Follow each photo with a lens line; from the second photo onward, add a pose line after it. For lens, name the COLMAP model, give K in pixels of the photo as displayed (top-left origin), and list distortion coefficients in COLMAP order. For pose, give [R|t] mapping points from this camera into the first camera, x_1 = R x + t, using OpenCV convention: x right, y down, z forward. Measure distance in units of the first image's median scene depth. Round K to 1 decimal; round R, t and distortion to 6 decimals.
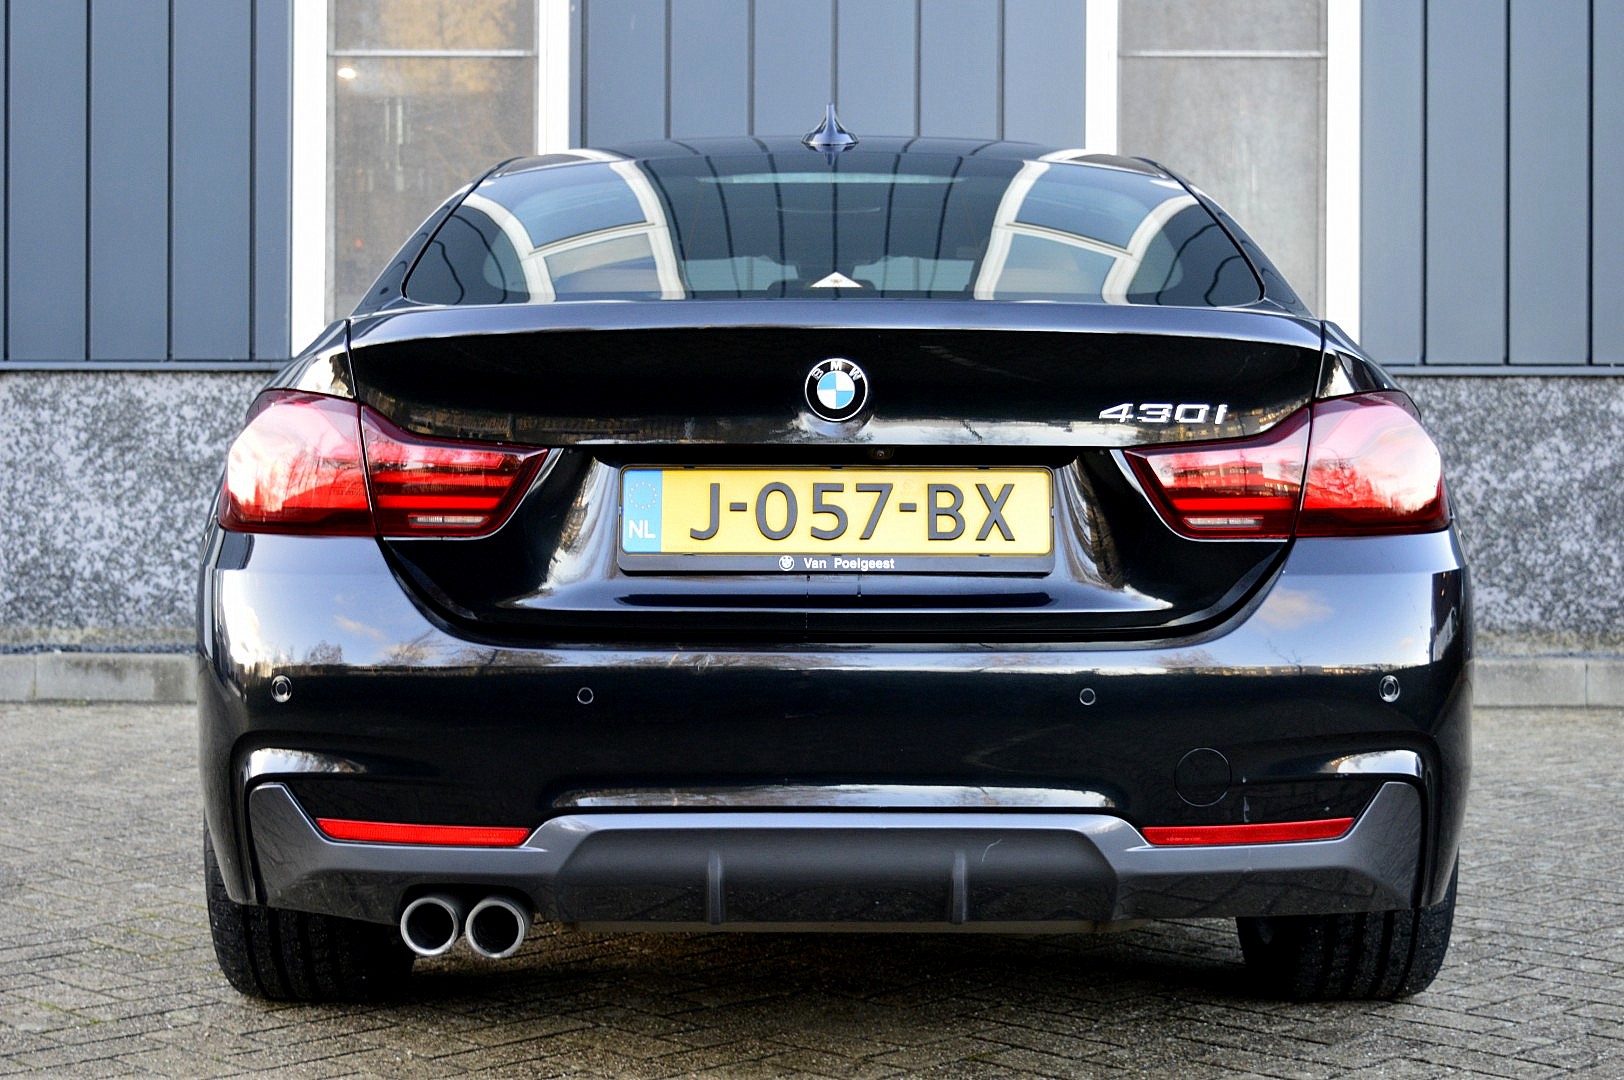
lens RADIAL K [[2720.5, 0, 812.0], [0, 2720.5, 540.0], [0, 0, 1]] dist [-0.039152, -0.143496]
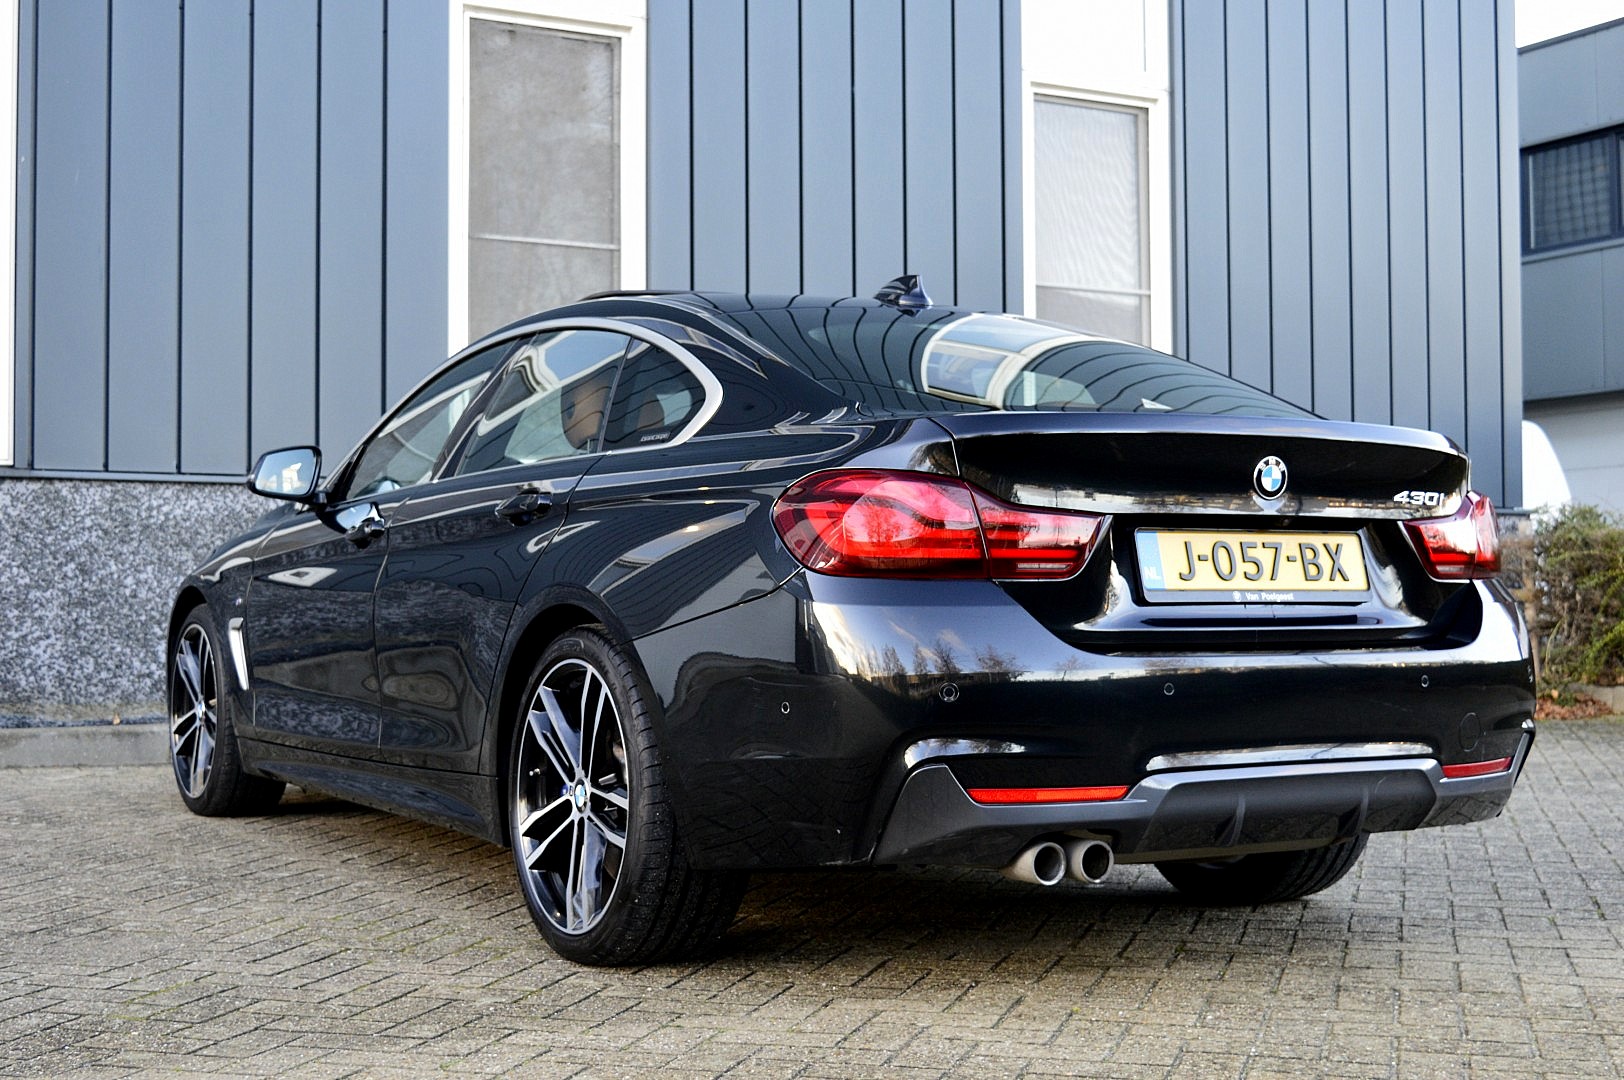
lens RADIAL K [[2228.9, 0, 812.0], [0, 2228.9, 540.0], [0, 0, 1]] dist [-0.002291, -0.026676]
pose [[0.863549, 0.008540, 0.504193, -0.801993], [0.014379, 0.999033, -0.041548, 0.024492], [-0.504060, 0.043129, 0.862591, 0.085891]]
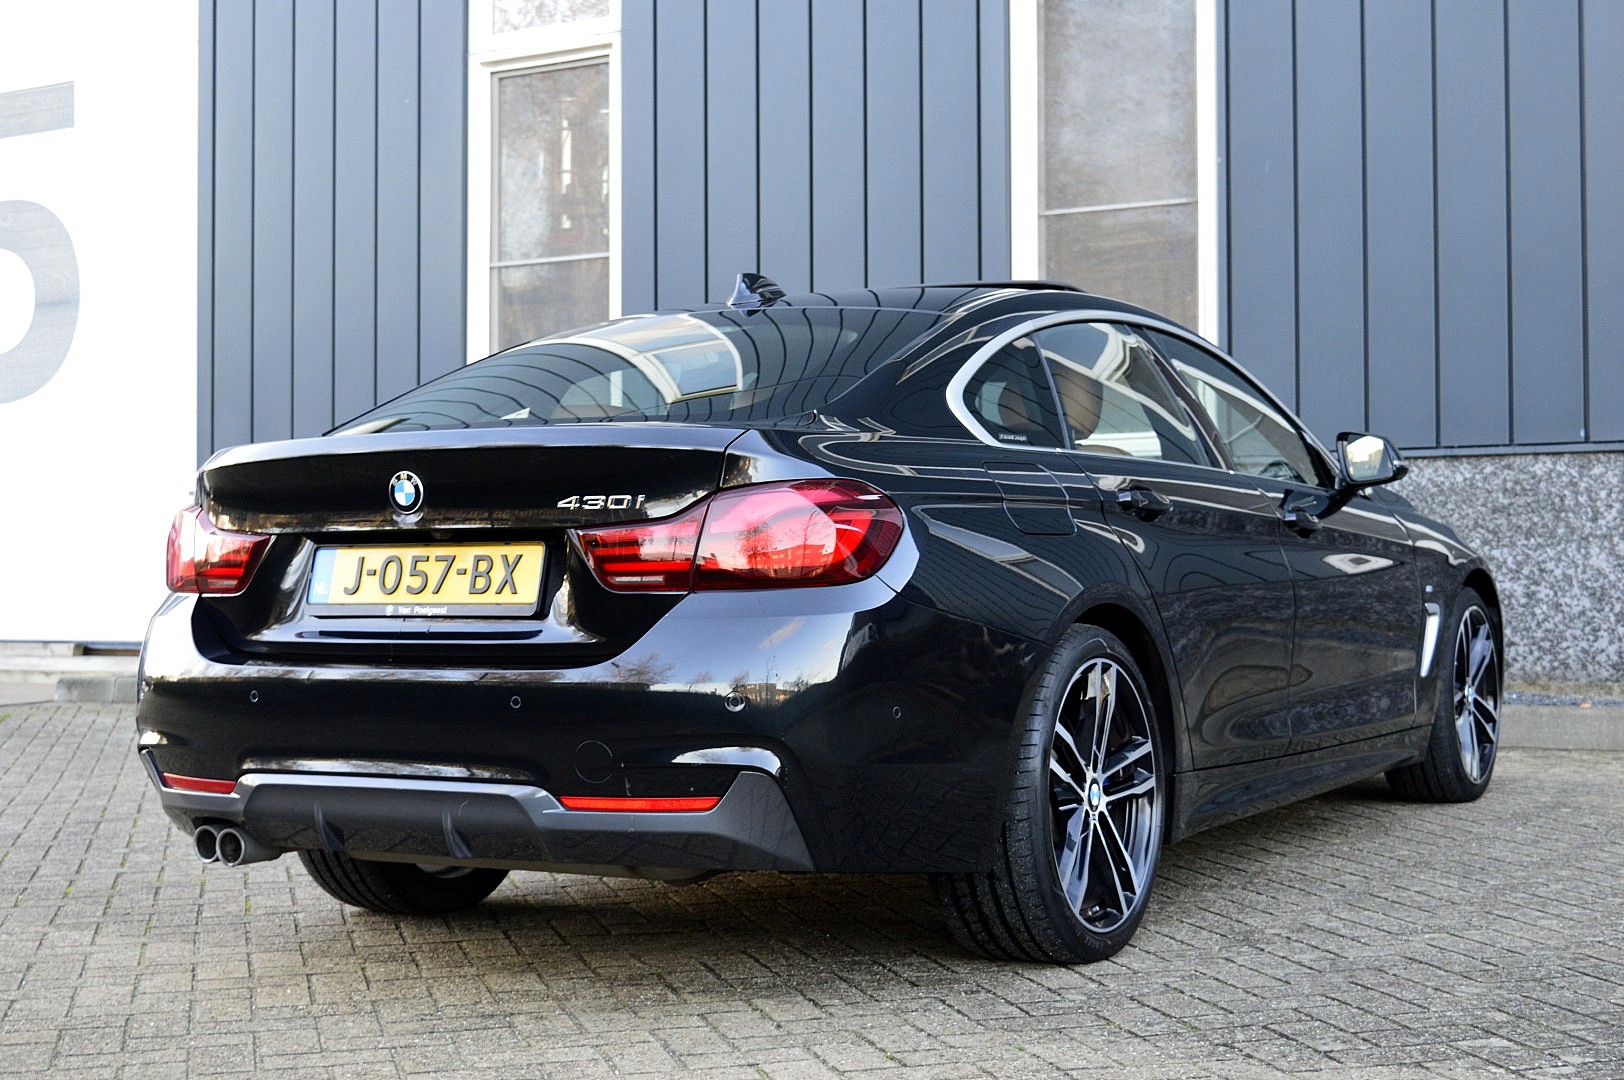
lens RADIAL K [[2392.9, 0, 812.0], [0, 2392.9, 540.0], [0, 0, 1]] dist [0.000139, 0.001584]
pose [[0.861822, -0.018574, -0.506870, 0.846430], [0.004143, 0.999554, -0.029583, 0.009770], [0.507193, 0.023395, 0.861515, -0.007339]]
